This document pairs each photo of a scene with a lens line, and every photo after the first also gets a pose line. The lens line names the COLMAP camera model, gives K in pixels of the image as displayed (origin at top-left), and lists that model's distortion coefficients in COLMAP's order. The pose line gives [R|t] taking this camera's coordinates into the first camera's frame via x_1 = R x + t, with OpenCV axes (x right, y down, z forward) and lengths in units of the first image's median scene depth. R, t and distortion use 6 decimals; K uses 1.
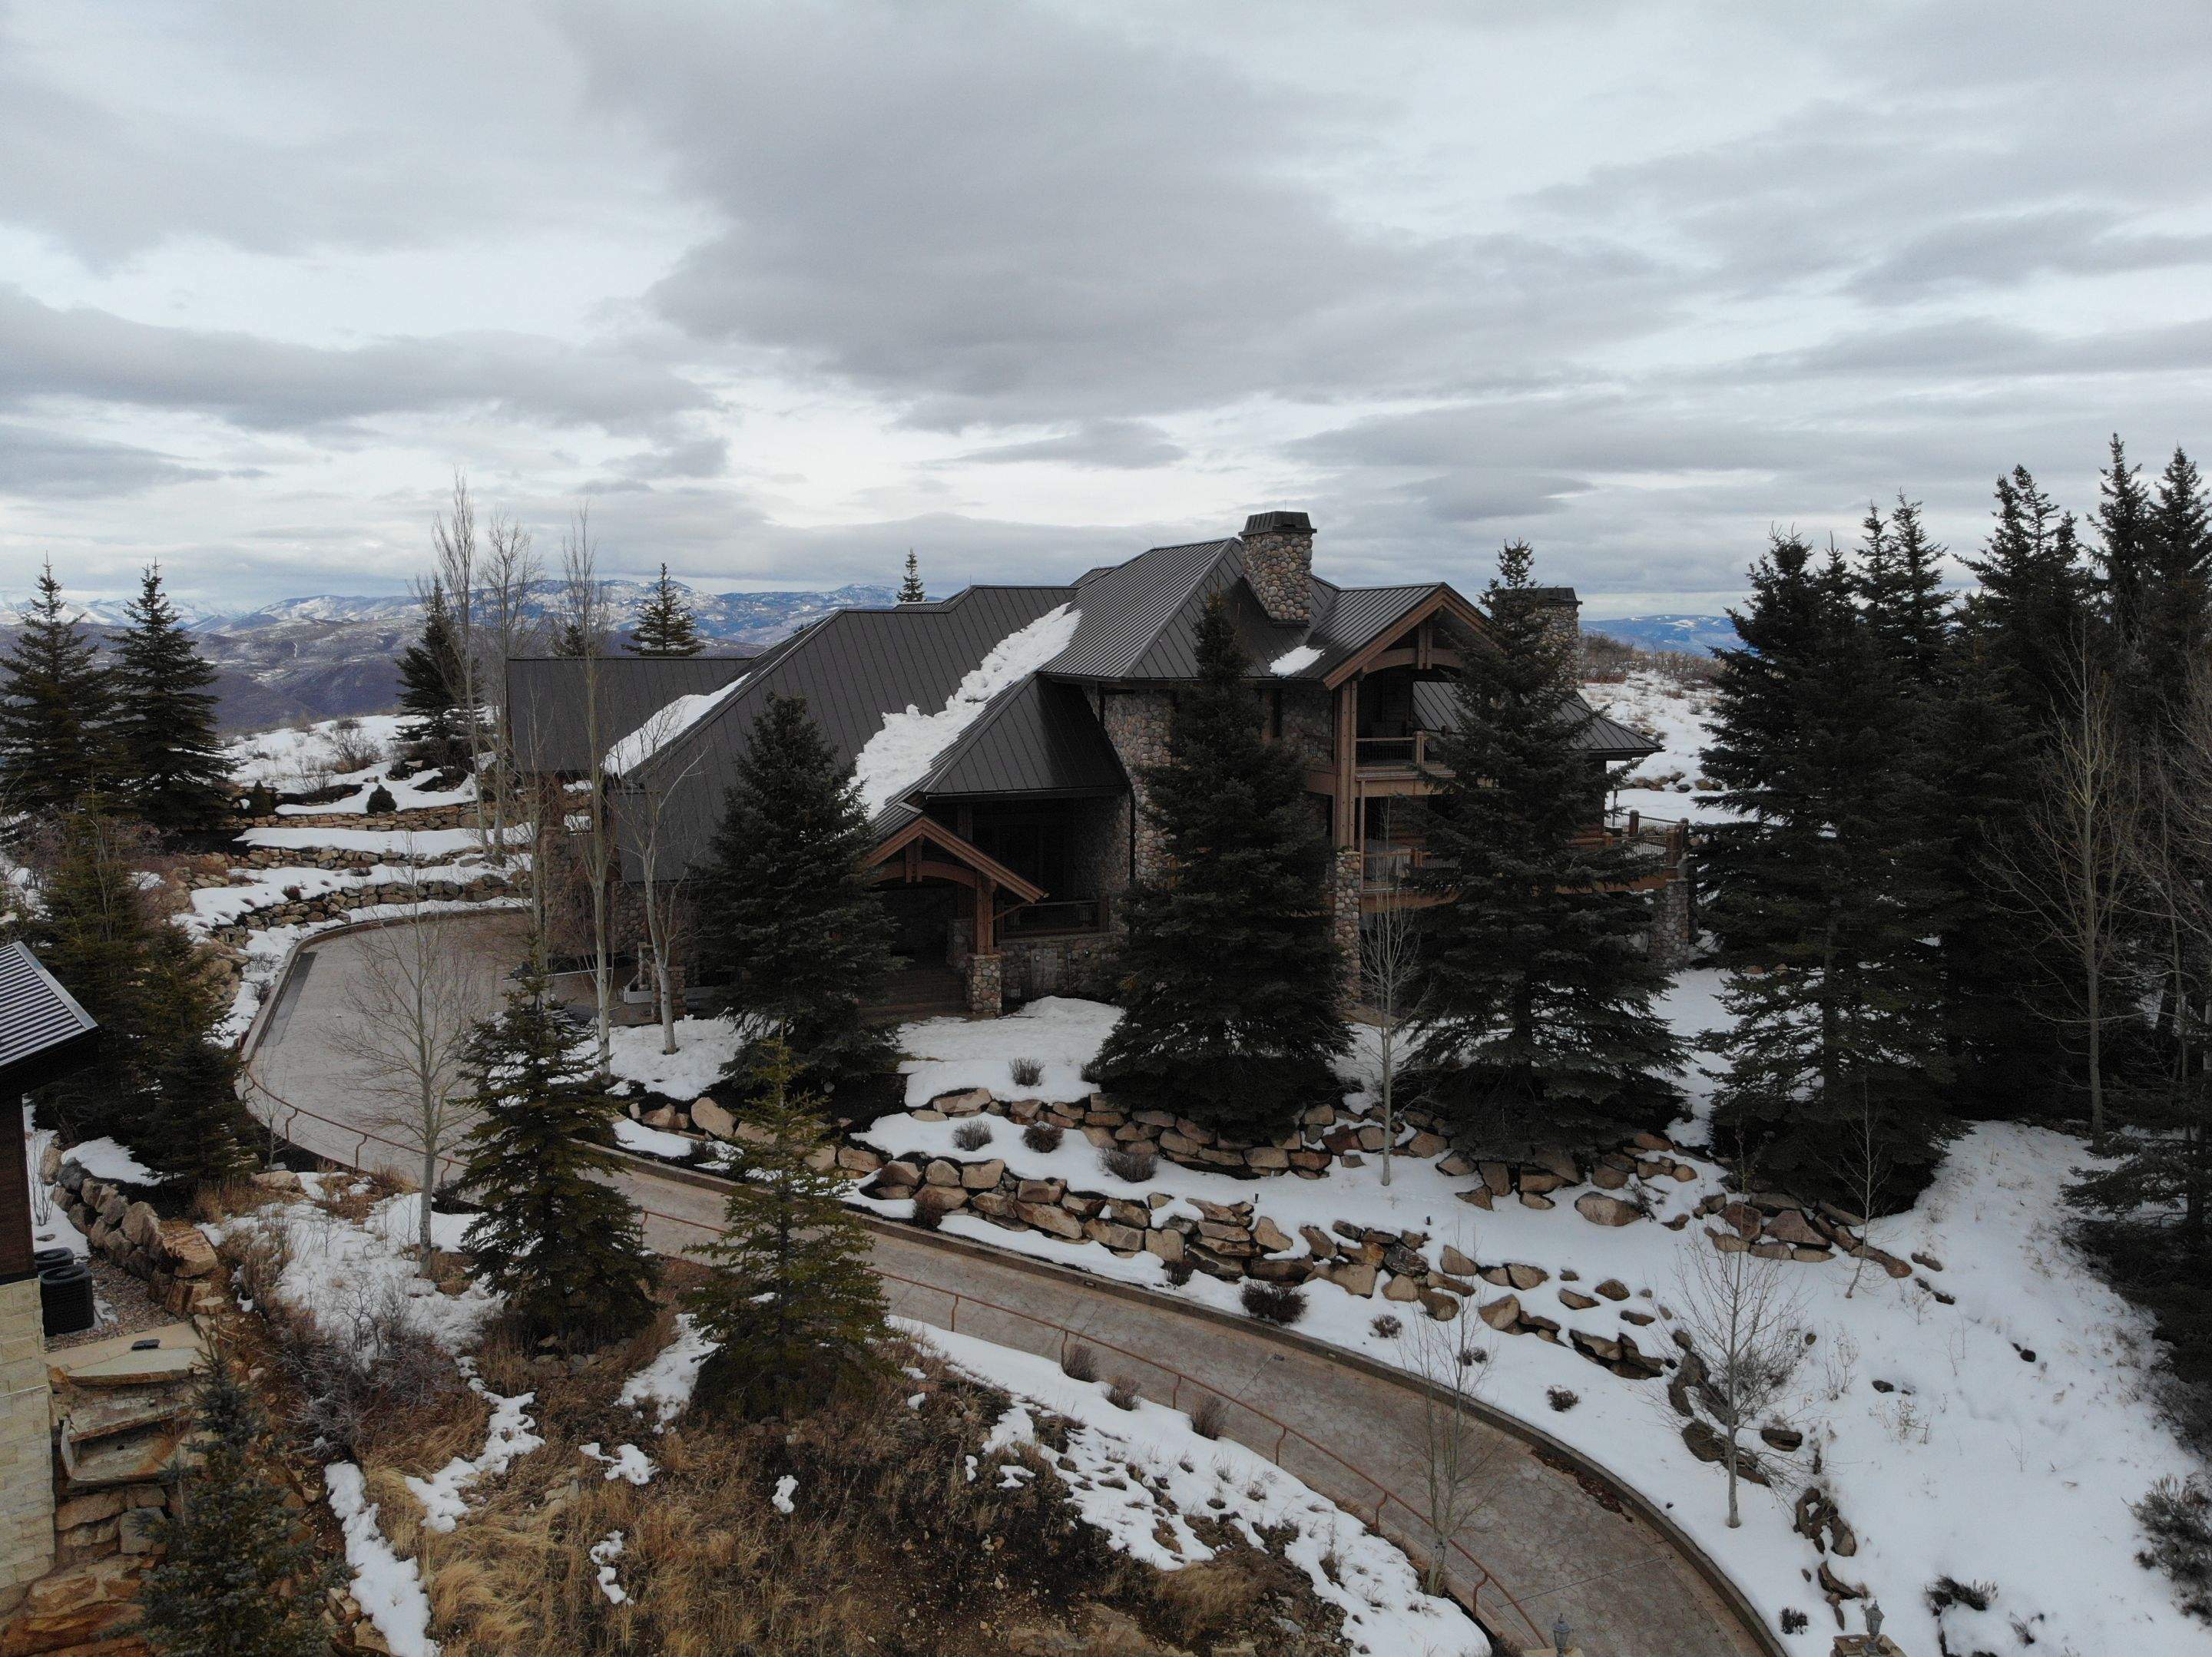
lens RADIAL K [[1651.1, 0, 1102.6], [0, 1651.1, 814.8], [0, 0, 1]] dist [-0.020010, 0.011322]
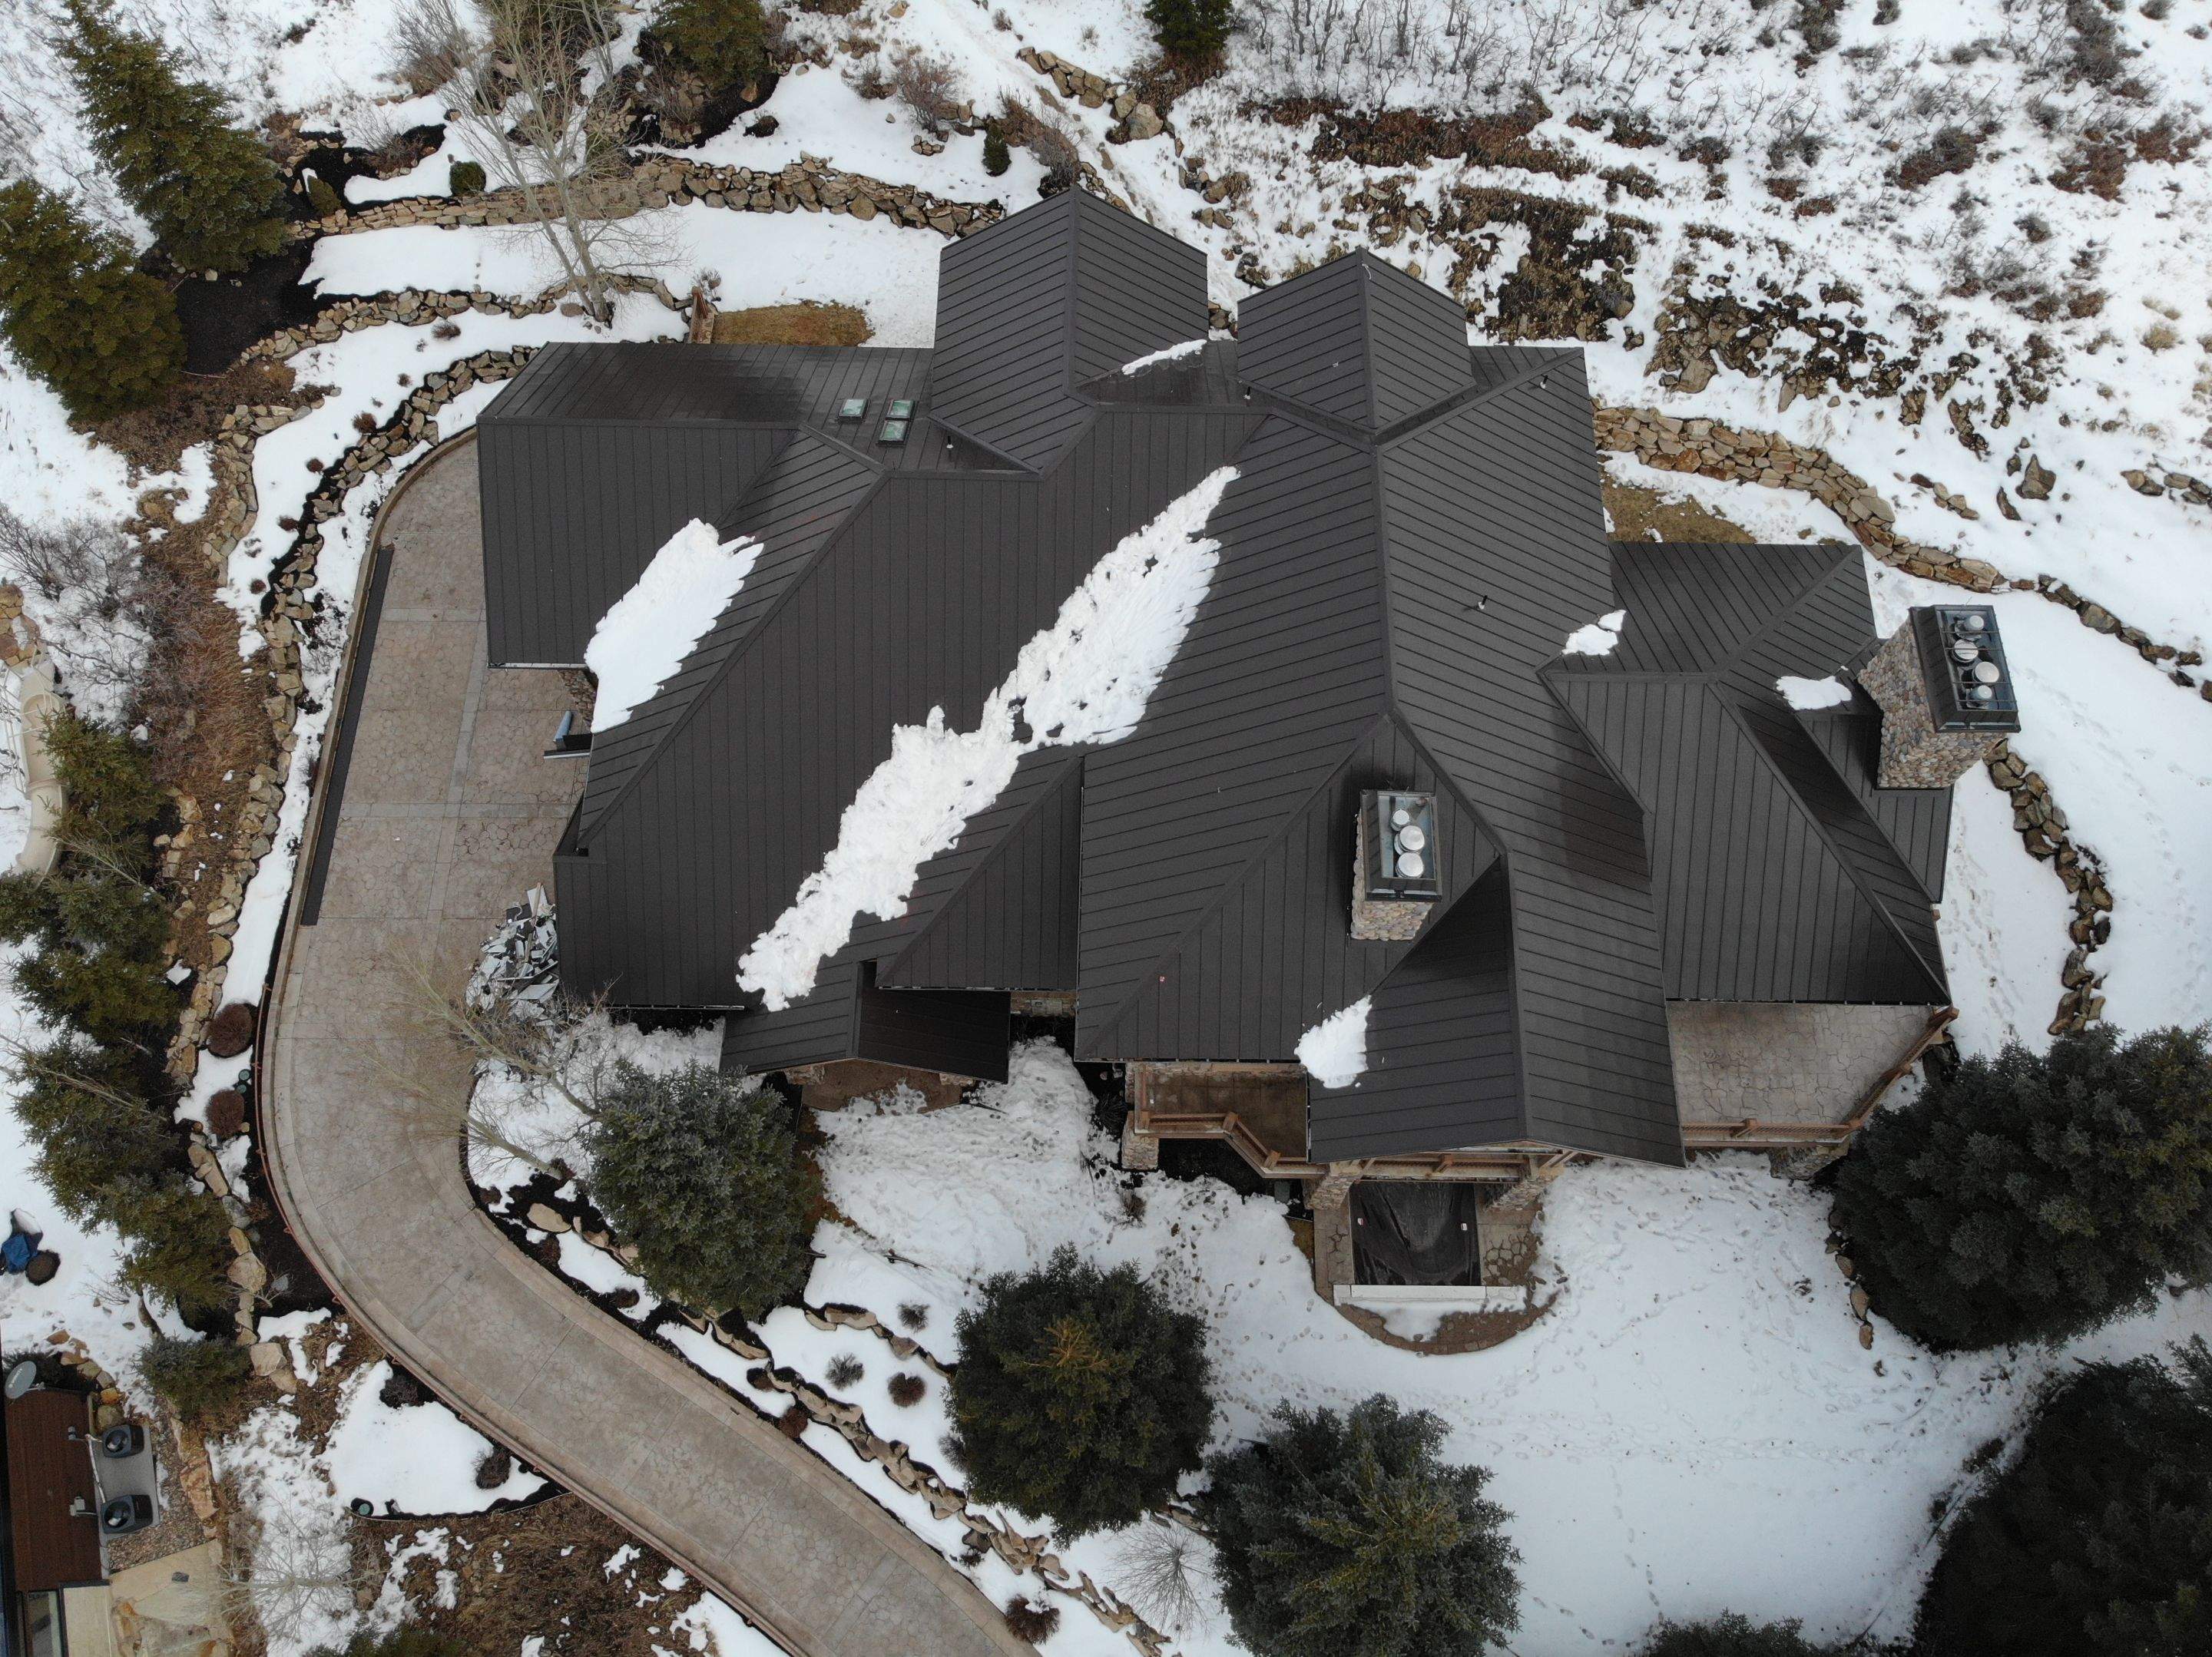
lens RADIAL K [[1651.1, 0, 1103.9], [0, 1651.1, 823.4], [0, 0, 1]] dist [-0.020010, 0.011322]
pose [[0.926770, 0.347920, -0.141598, 0.108698], [-0.047269, 0.481985, 0.874903, -0.939826], [0.372644, -0.804141, 0.463135, 0.834792]]
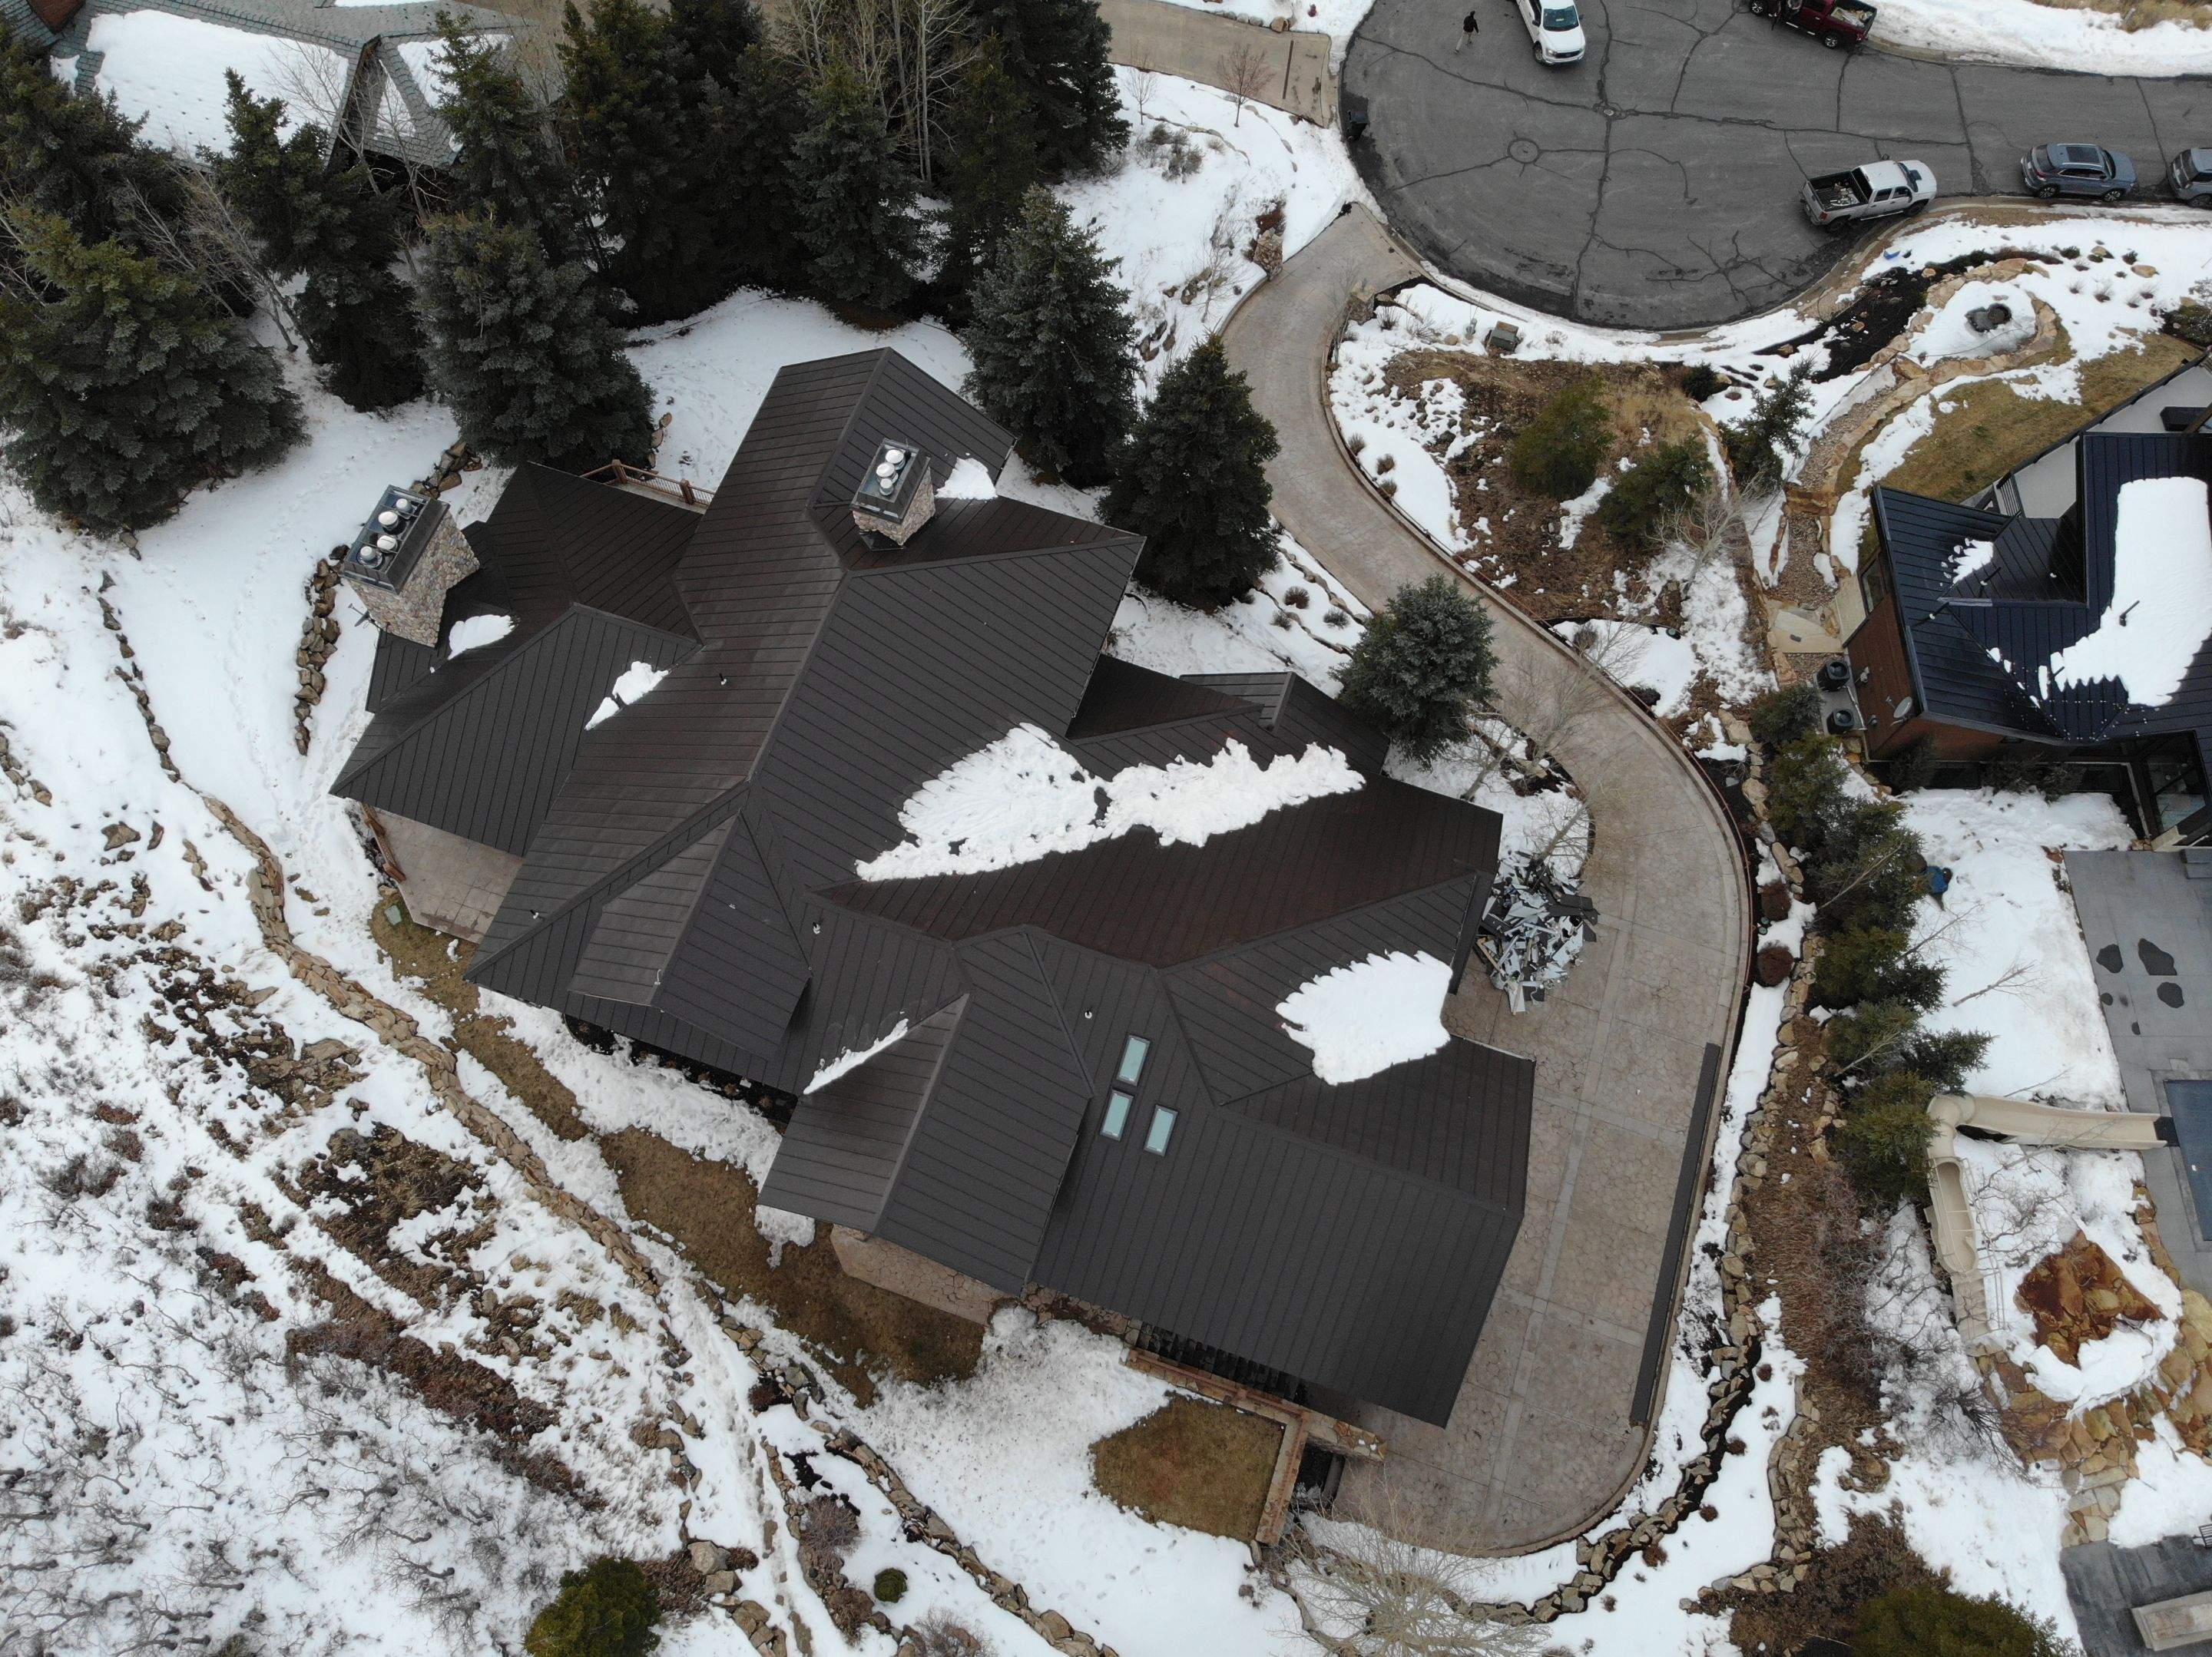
lens RADIAL K [[1651.1, 0, 1102.9], [0, 1651.1, 825.5], [0, 0, 1]] dist [-0.020010, 0.011322]
pose [[-0.763210, -0.598922, 0.242492, -0.398957], [0.054446, 0.314344, 0.947747, -1.218491], [-0.643852, 0.736533, -0.207302, 1.583811]]
